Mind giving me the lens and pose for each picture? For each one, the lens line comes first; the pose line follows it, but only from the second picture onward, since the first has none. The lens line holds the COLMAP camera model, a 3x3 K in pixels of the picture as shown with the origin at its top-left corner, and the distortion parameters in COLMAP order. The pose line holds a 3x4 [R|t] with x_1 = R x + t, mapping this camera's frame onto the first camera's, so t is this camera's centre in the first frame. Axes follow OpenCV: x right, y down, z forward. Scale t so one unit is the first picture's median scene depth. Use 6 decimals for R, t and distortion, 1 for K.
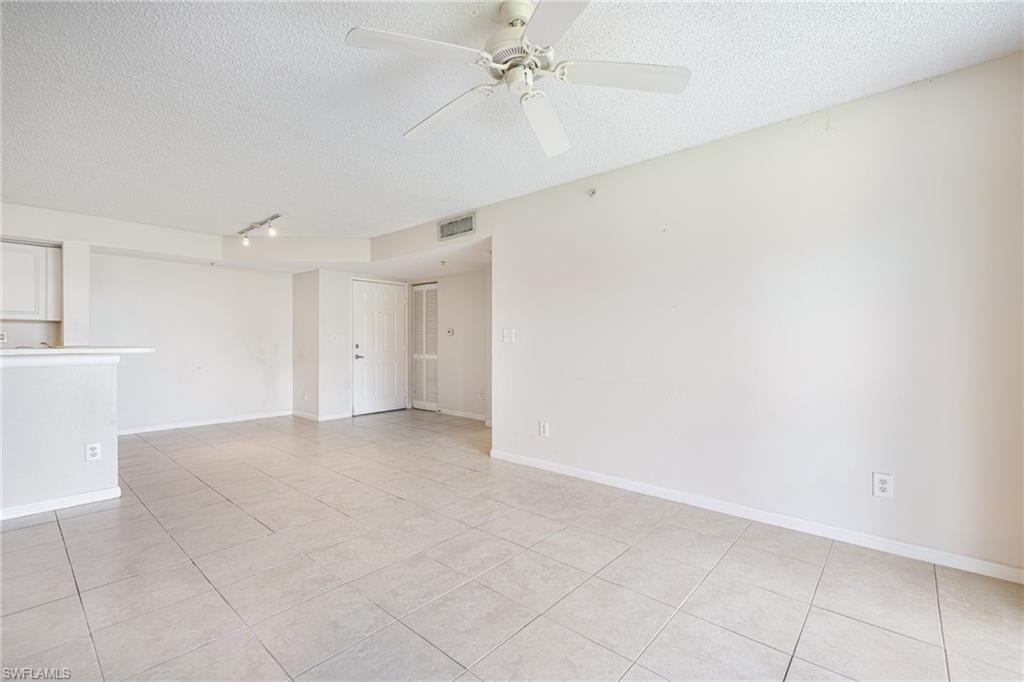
lens RADIAL K [[446.1, 0, 513.5], [0, 446.1, 343.3], [0, 0, 1]] dist [0.001564, 0.000032]
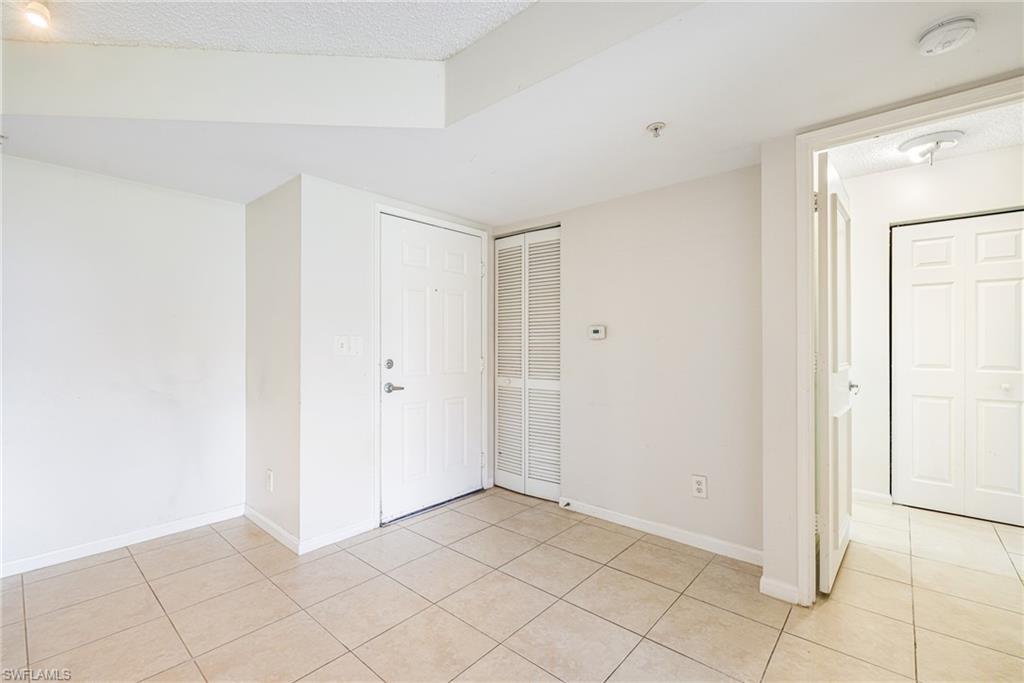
lens RADIAL K [[446.1, 0, 514.0], [0, 446.1, 342.6], [0, 0, 1]] dist [0.001564, 0.000032]
pose [[0.999971, -0.001835, -0.007358, -0.219329], [0.001744, 0.999923, -0.012269, -0.008644], [0.007380, 0.012256, 0.999898, 0.547332]]
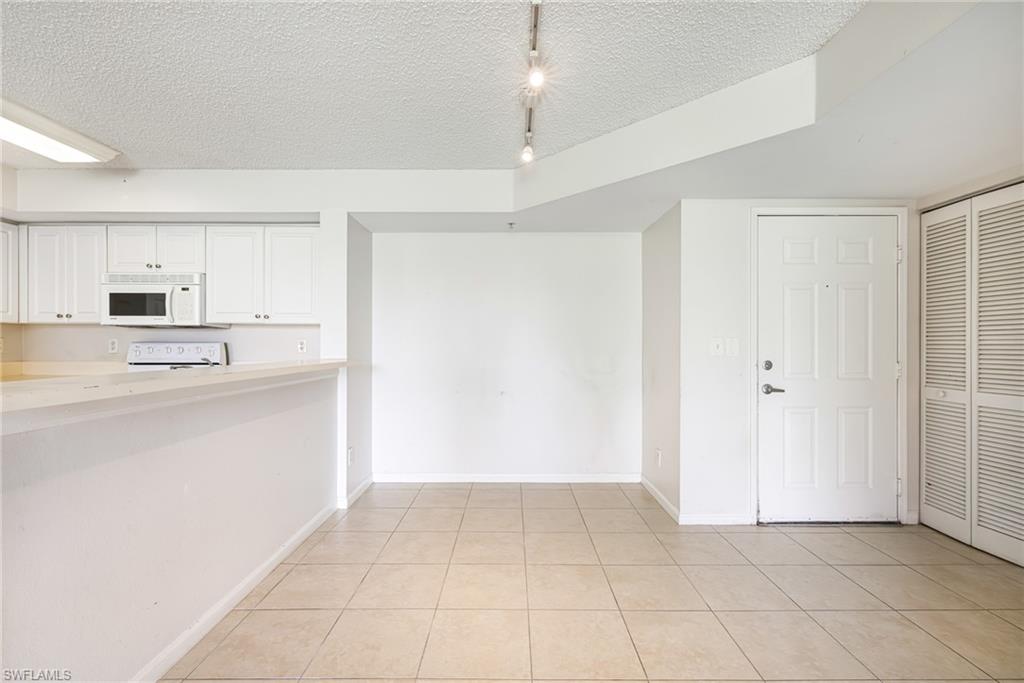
lens RADIAL K [[446.1, 0, 512.6], [0, 446.1, 345.3], [0, 0, 1]] dist [0.001564, 0.000032]
pose [[0.655437, 0.001987, -0.755247, -0.179158], [-0.006170, 0.999977, -0.002723, -0.010211], [0.755224, 0.006444, 0.655435, 0.509494]]
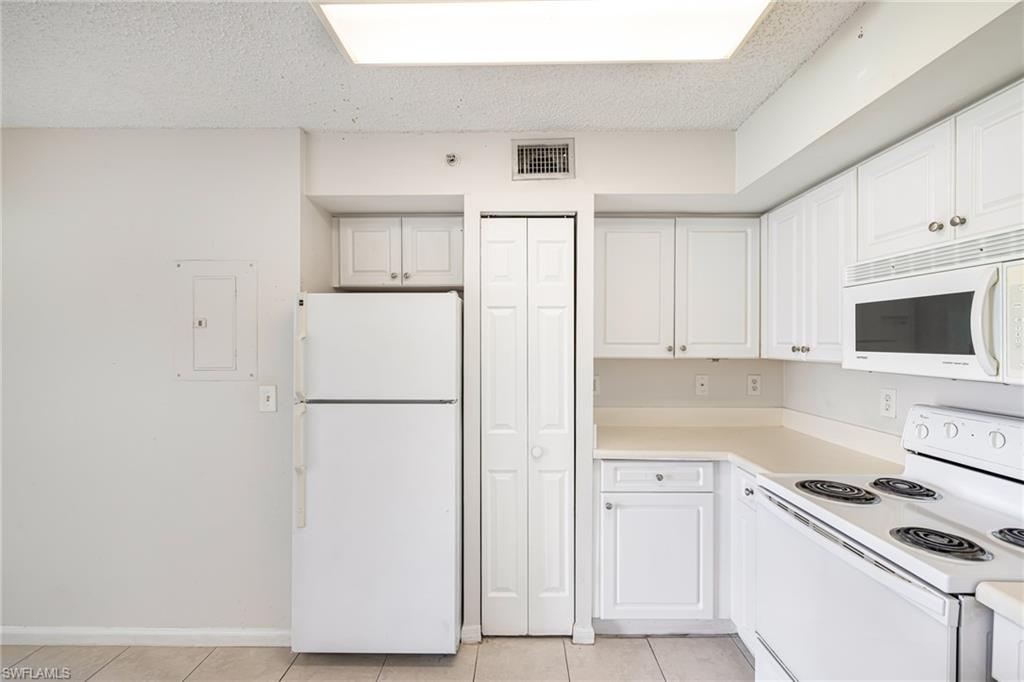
lens RADIAL K [[446.1, 0, 515.4], [0, 446.1, 343.0], [0, 0, 1]] dist [0.001564, 0.000032]
pose [[-0.765839, 0.004411, -0.643017, -0.559321], [-0.001609, 0.999960, 0.008776, -0.048314], [0.643030, 0.007756, -0.765802, 0.563090]]
